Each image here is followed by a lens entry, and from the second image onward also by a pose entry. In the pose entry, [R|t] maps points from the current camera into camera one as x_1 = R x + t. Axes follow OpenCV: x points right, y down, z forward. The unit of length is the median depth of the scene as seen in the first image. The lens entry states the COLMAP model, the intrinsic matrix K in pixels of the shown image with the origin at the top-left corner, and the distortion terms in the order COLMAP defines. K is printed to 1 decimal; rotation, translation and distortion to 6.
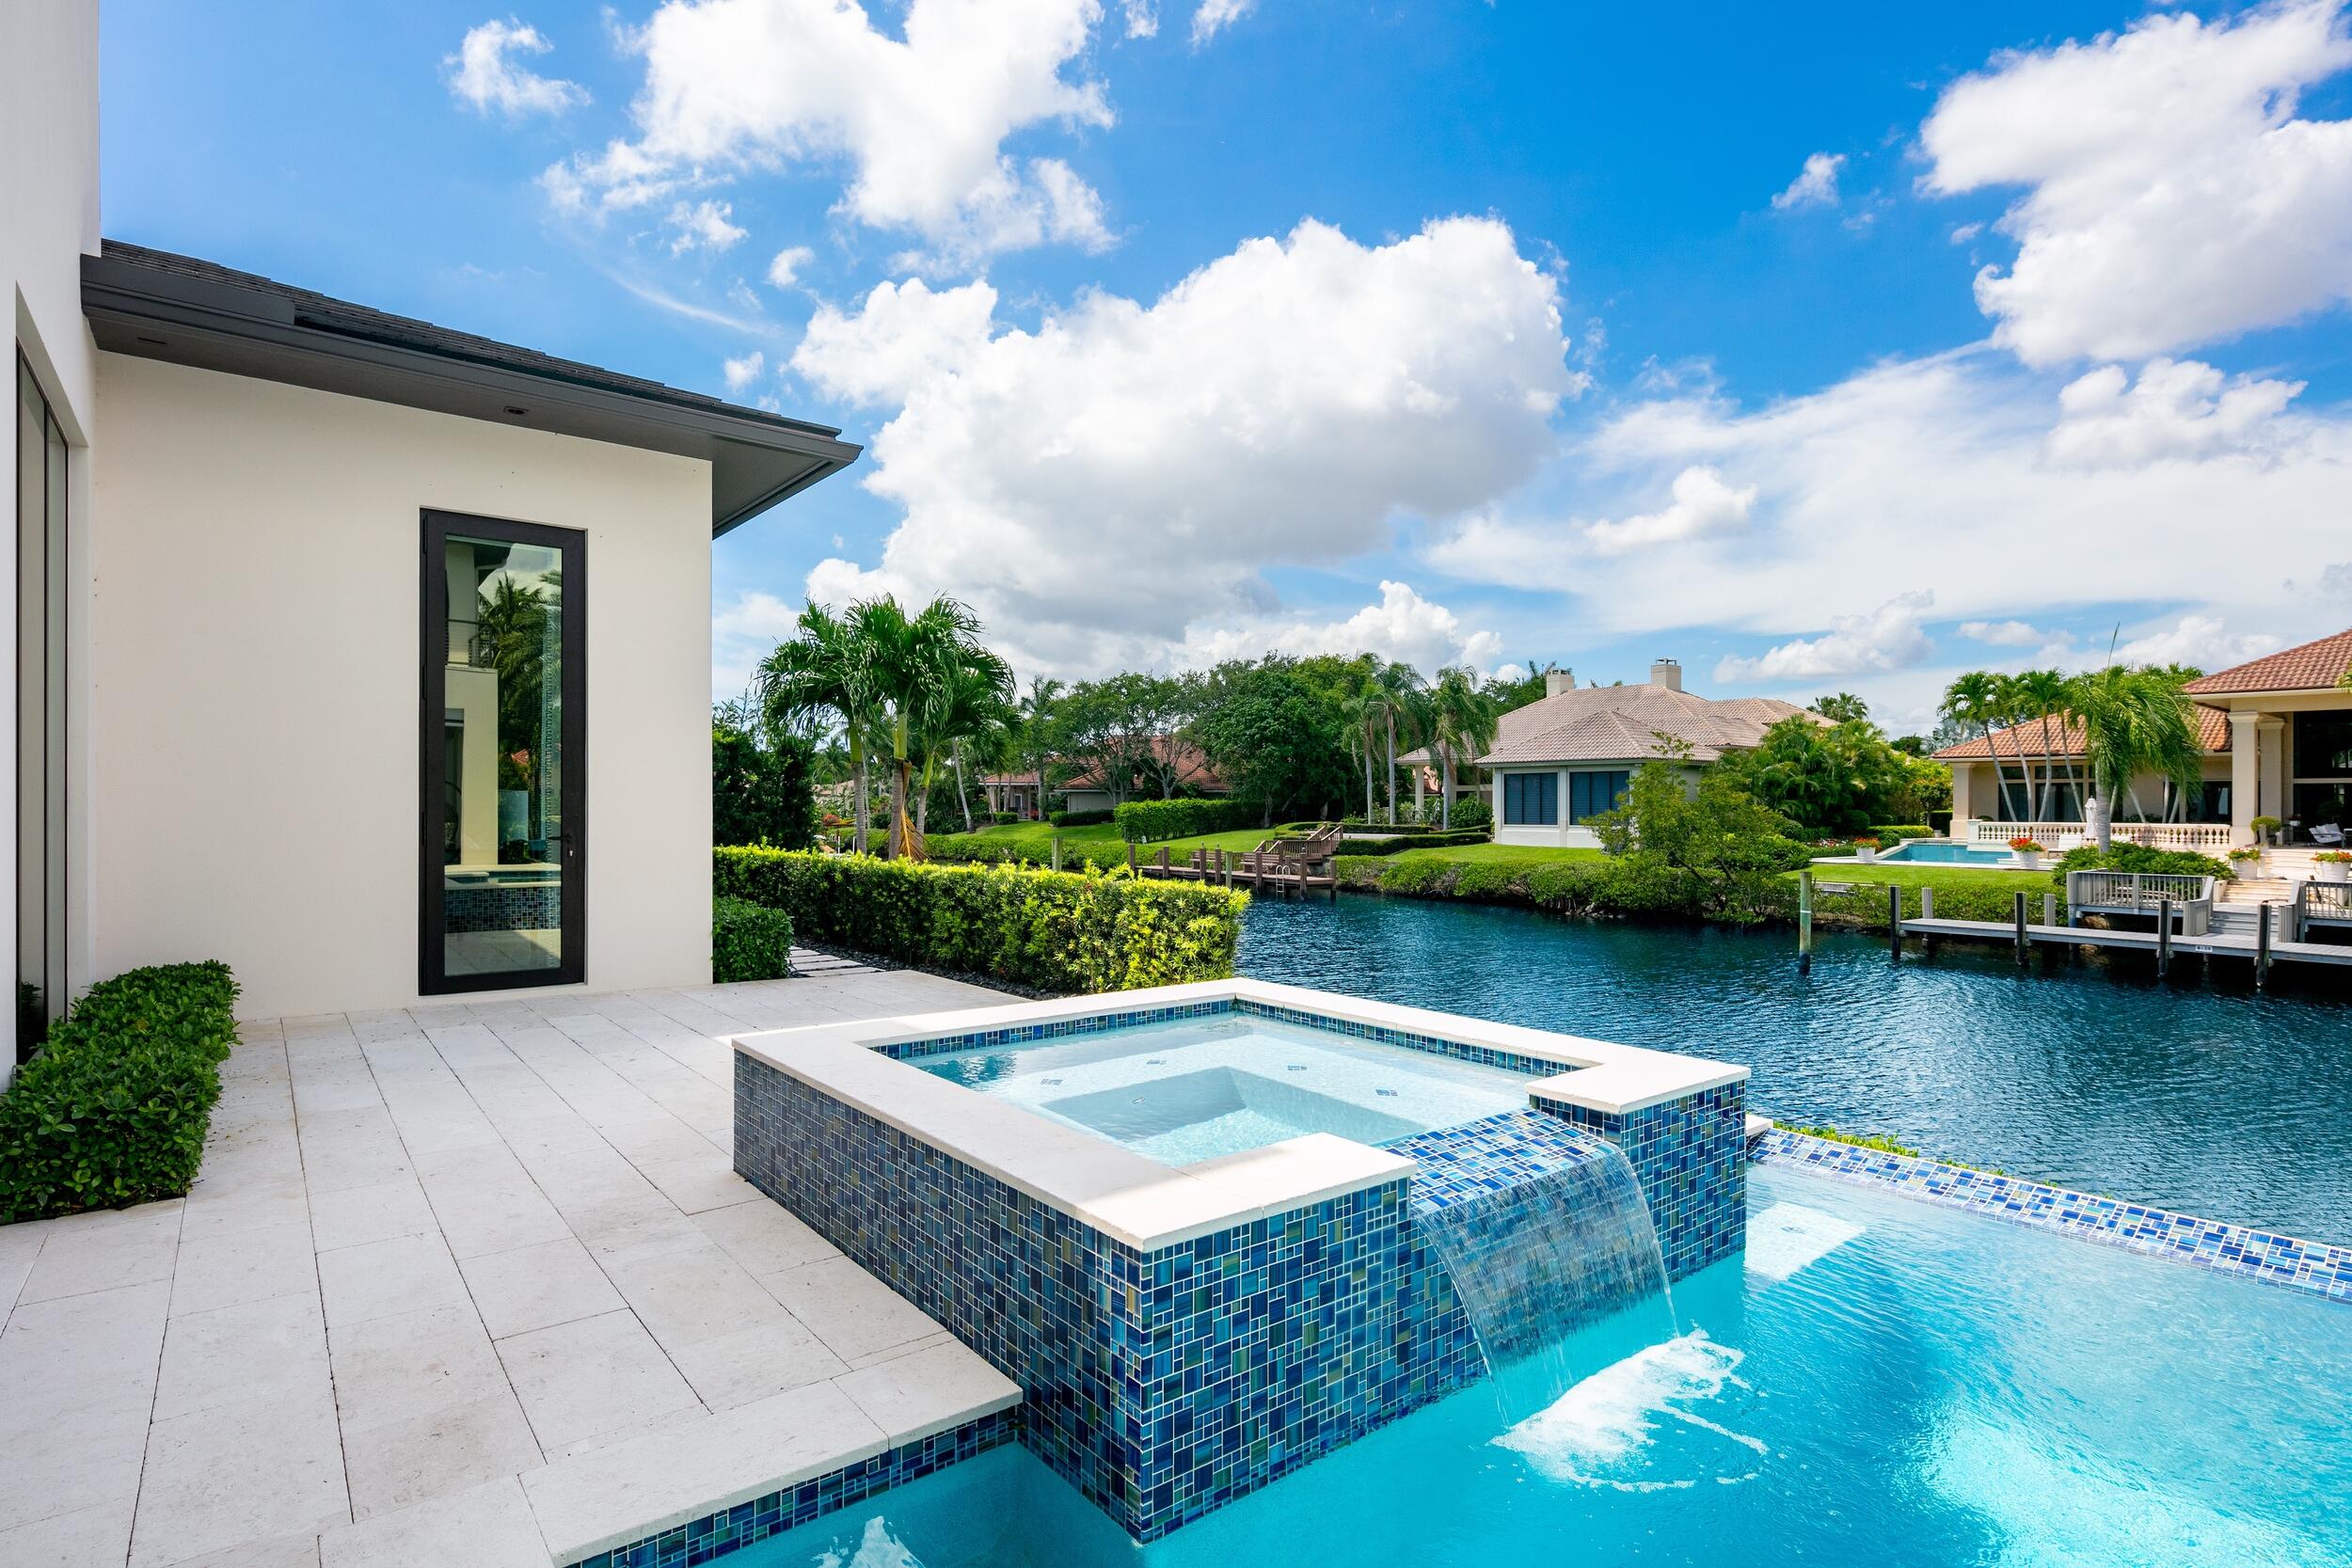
lens RADIAL K [[1162.6, 0, 1176.0], [0, 1162.6, 784.0], [0, 0, 1]] dist [0.001322, 0.000213]
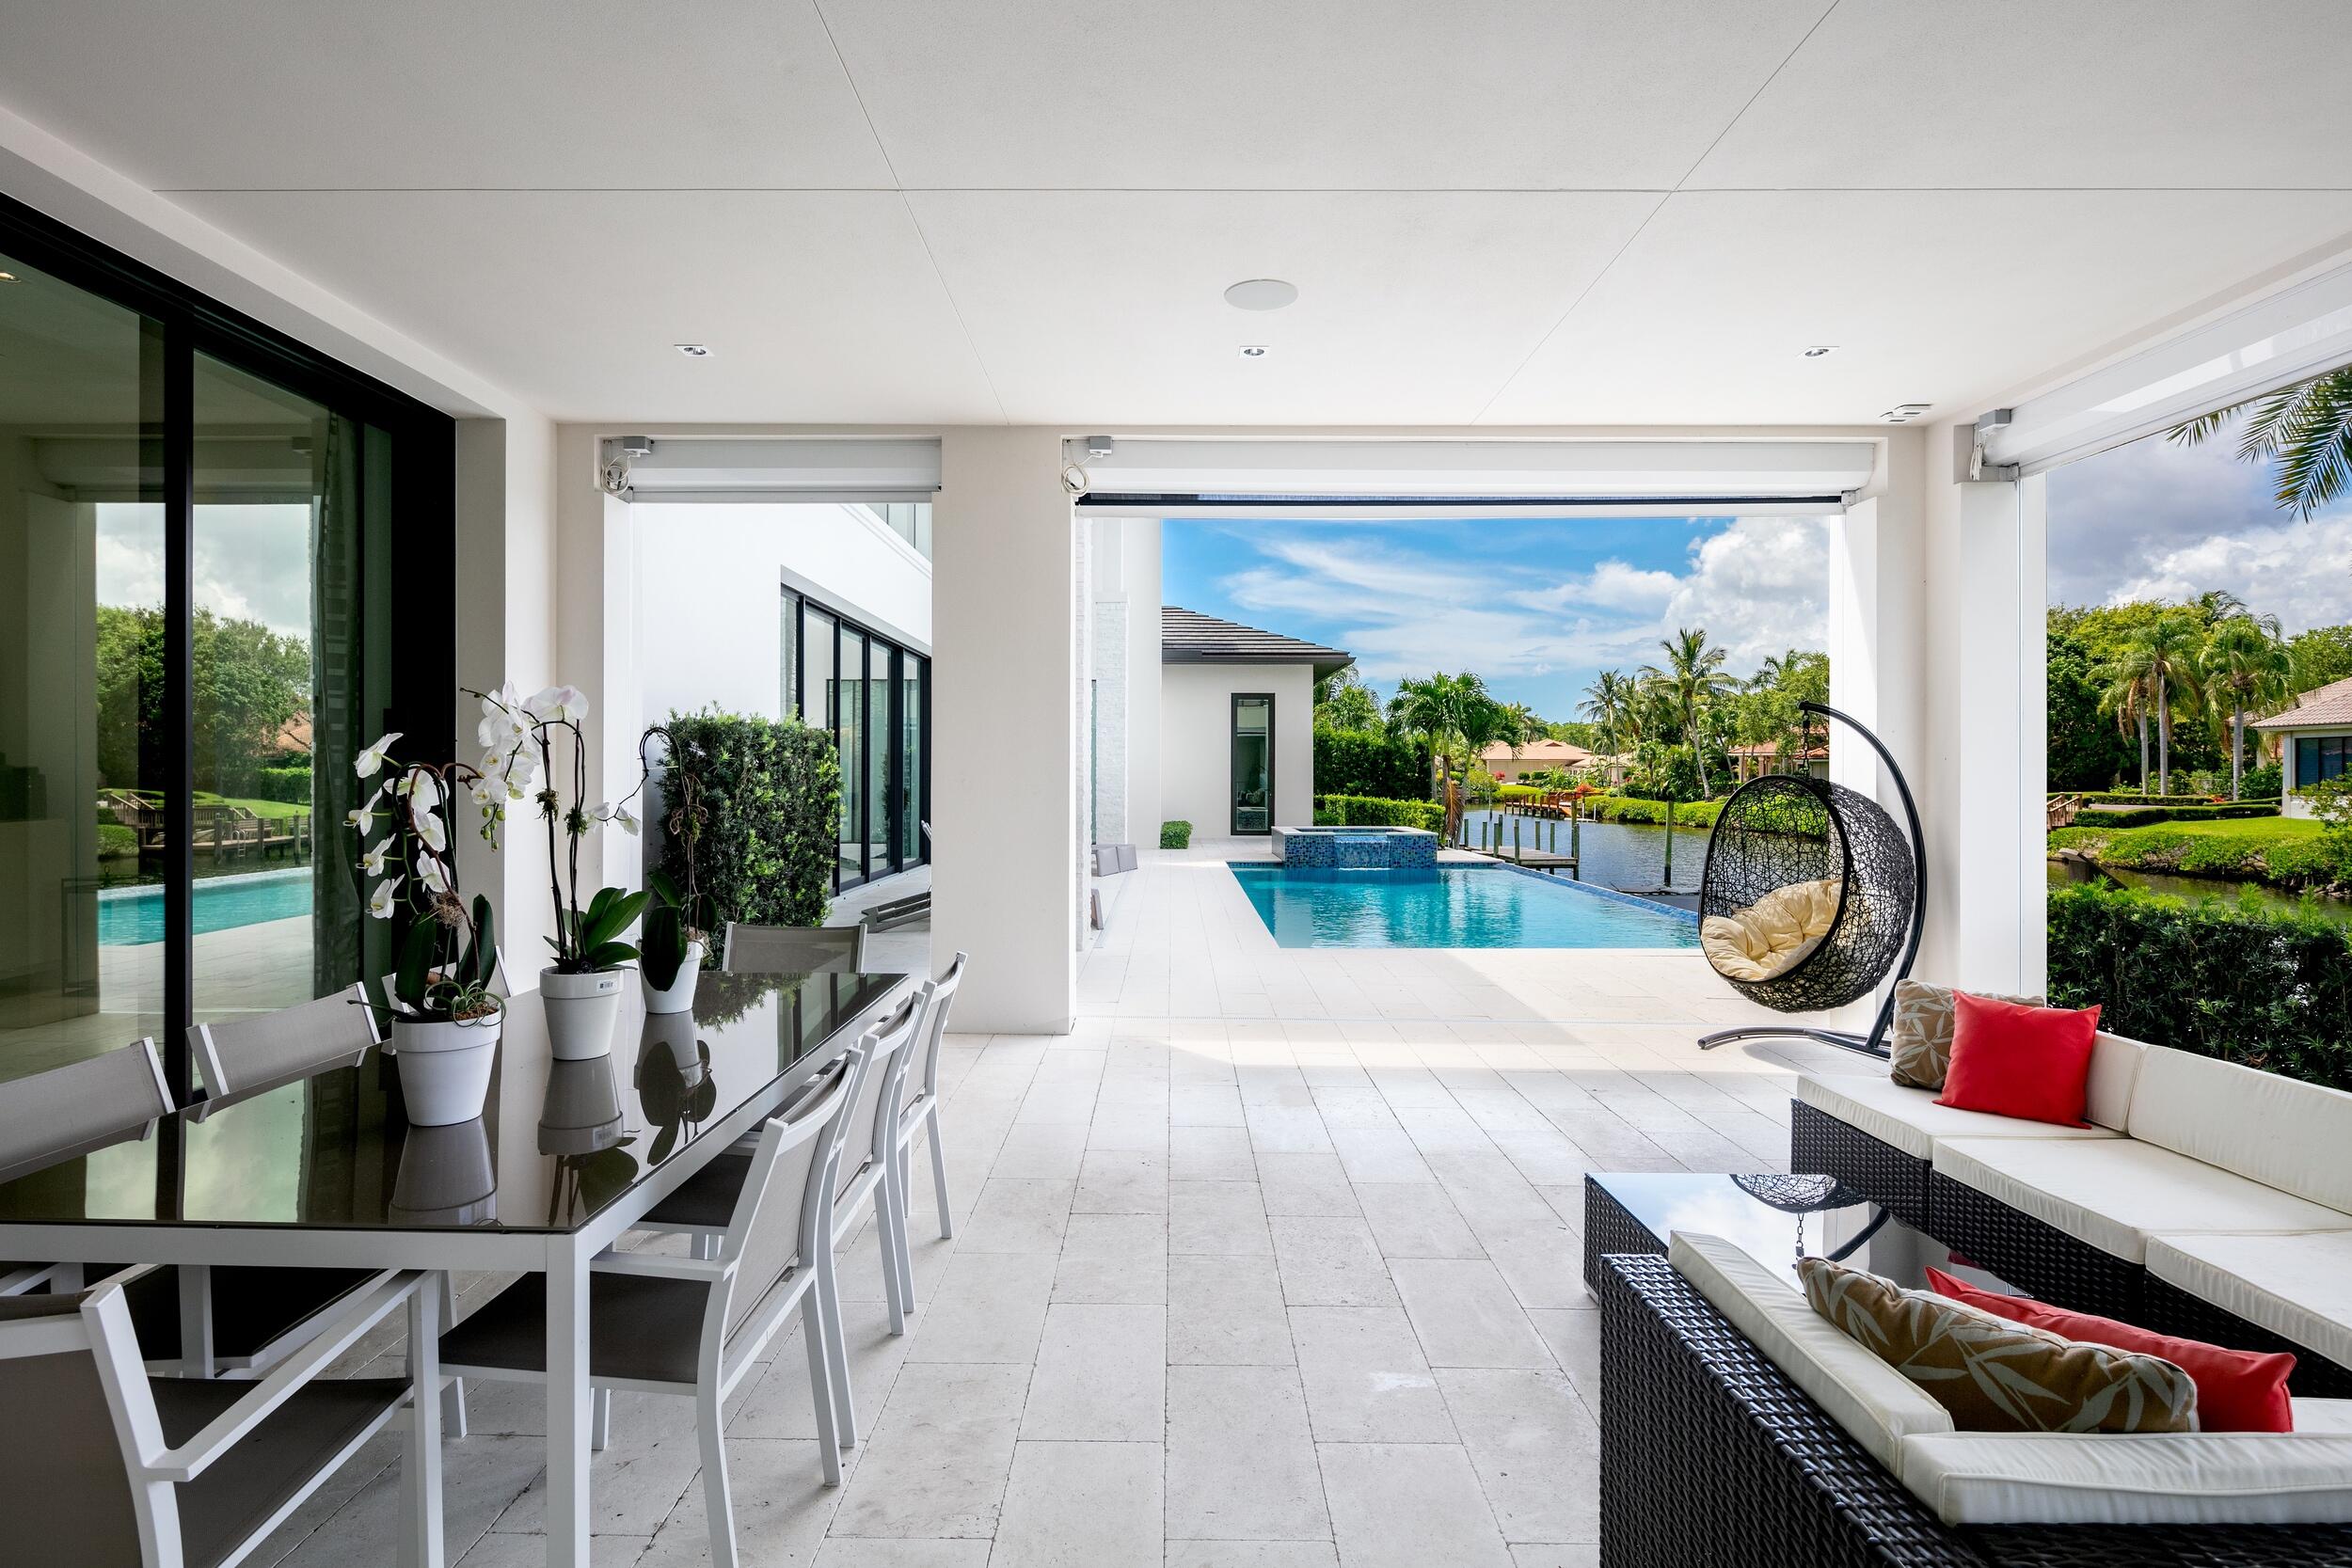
lens RADIAL K [[1162.6, 0, 1176.0], [0, 1162.6, 784.0], [0, 0, 1]] dist [0.001322, 0.000213]
pose [[0.783597, -0.000938, -0.621269, 0.164154], [0.016463, 0.999679, 0.019255, -0.005062], [0.621052, -0.025316, 0.783361, -0.218333]]
